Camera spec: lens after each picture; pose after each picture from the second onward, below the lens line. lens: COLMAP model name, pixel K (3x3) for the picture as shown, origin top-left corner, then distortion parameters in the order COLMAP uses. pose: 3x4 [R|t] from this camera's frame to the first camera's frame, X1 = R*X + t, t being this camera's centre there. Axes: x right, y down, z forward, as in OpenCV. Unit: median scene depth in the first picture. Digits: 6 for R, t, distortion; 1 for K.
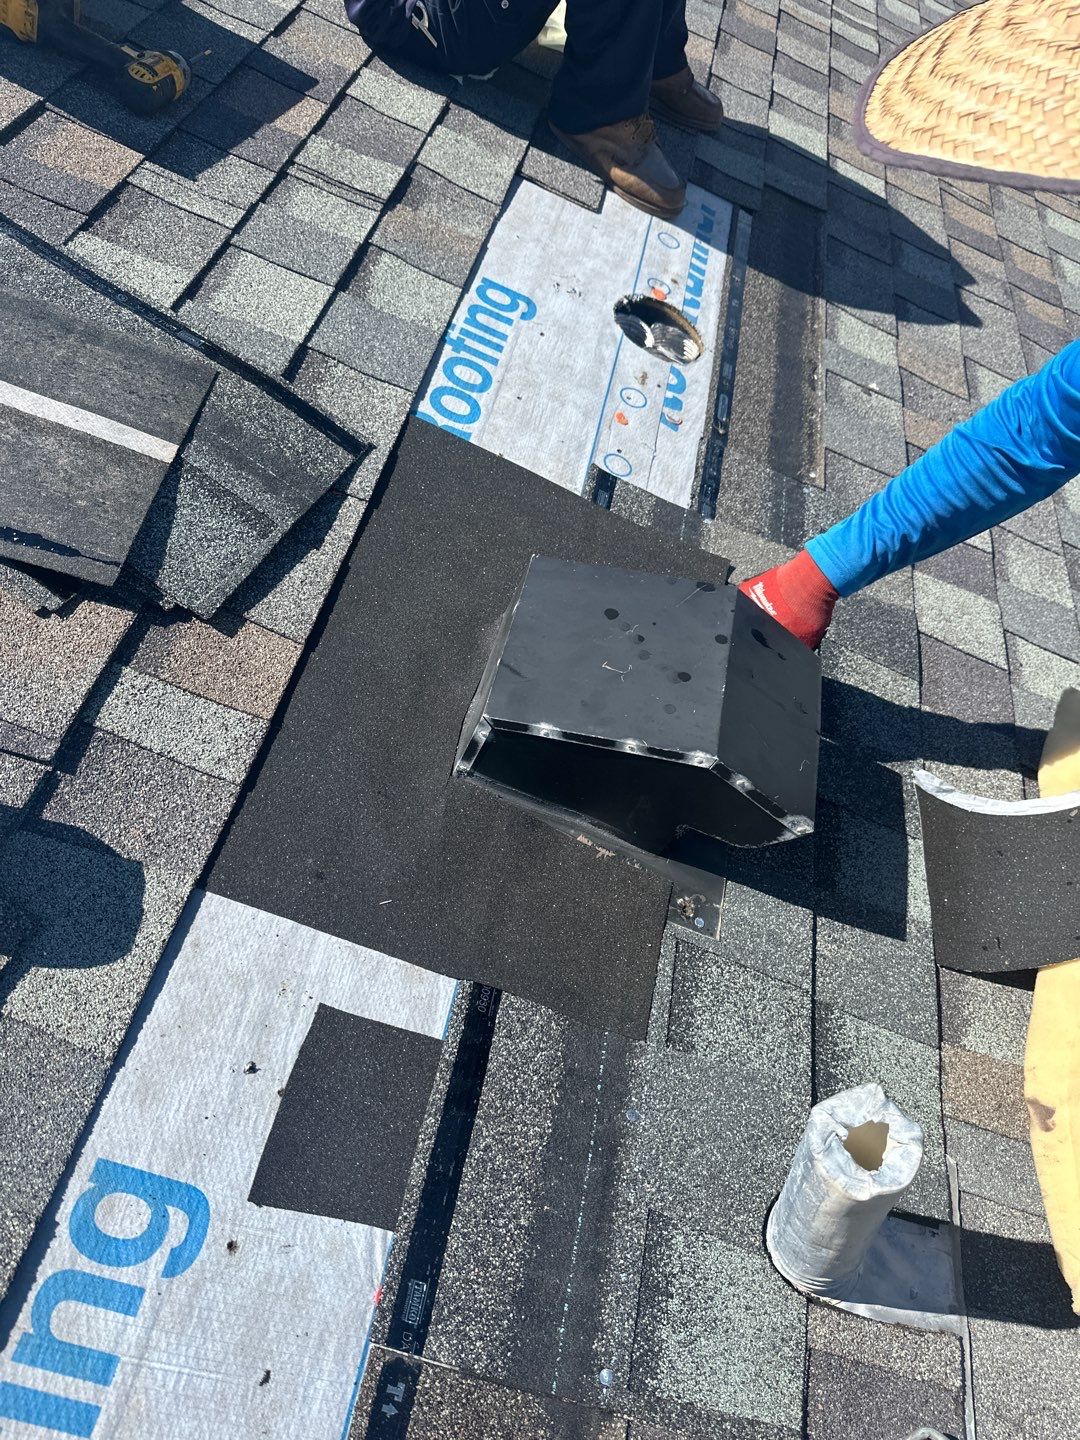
lens RADIAL K [[1067.3, 0, 540.0], [0, 1067.3, 720.0], [0, 0, 1]] dist [0.023134, -0.074844]
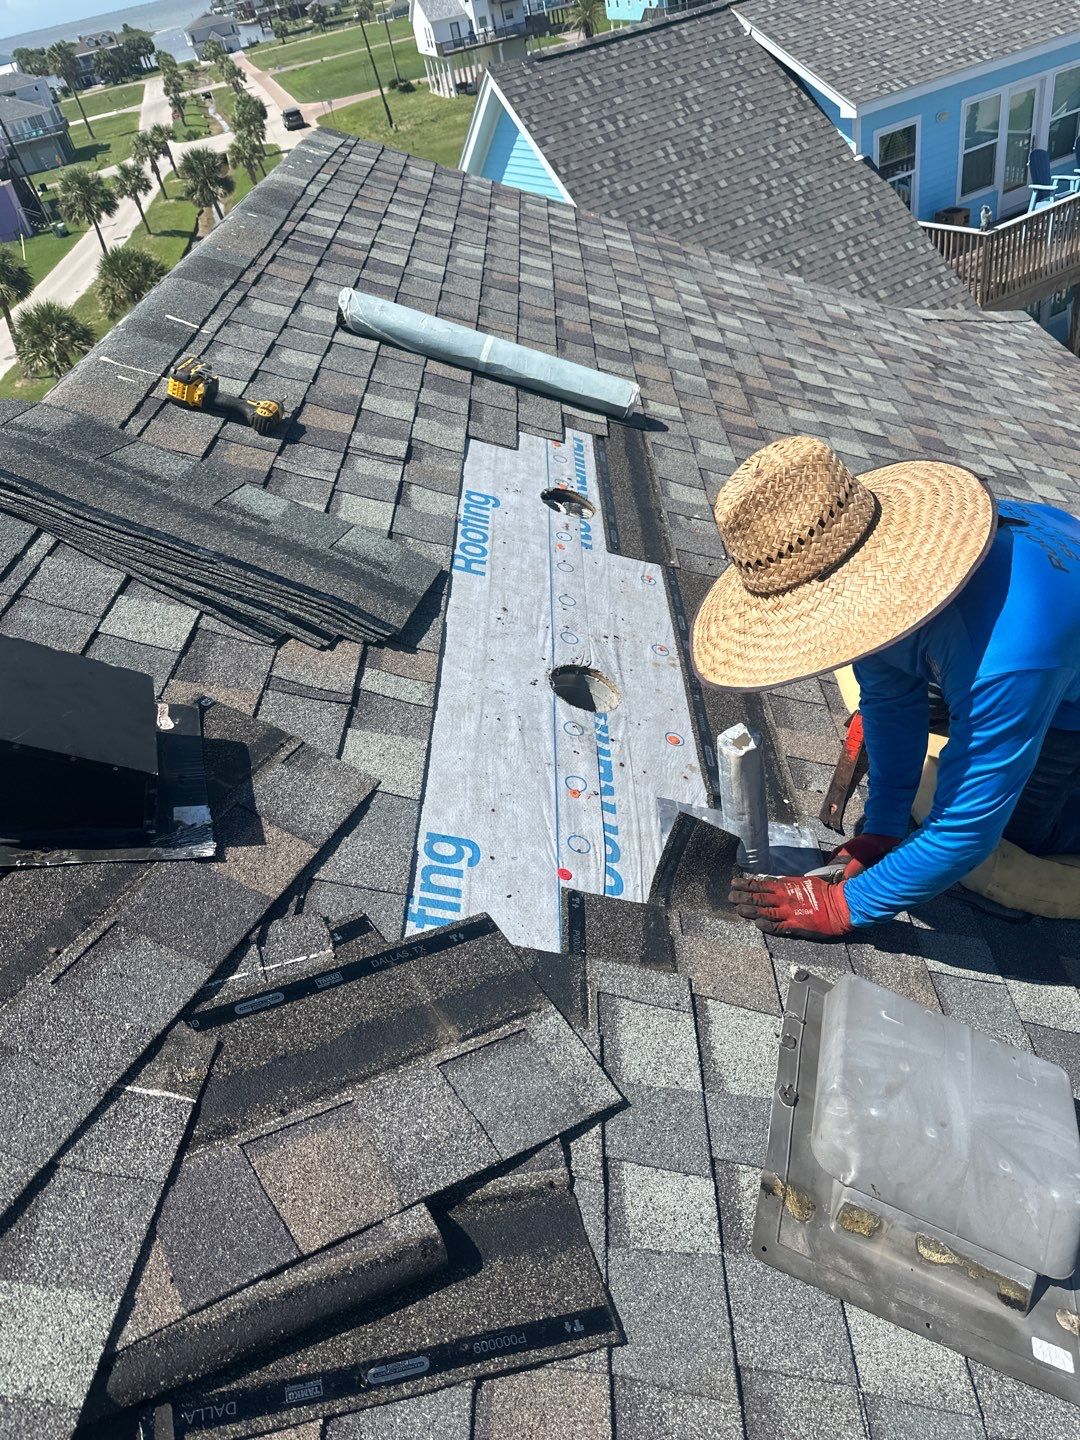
lens RADIAL K [[1028.8, 0, 548.4], [0, 1028.8, 729.4], [0, 0, 1]] dist [-0.003458, -0.005827]
pose [[0.978126, -0.183161, 0.098601, -0.244521], [0.199654, 0.959679, -0.197876, 0.499785], [-0.058382, 0.213234, 0.975255, -0.881962]]
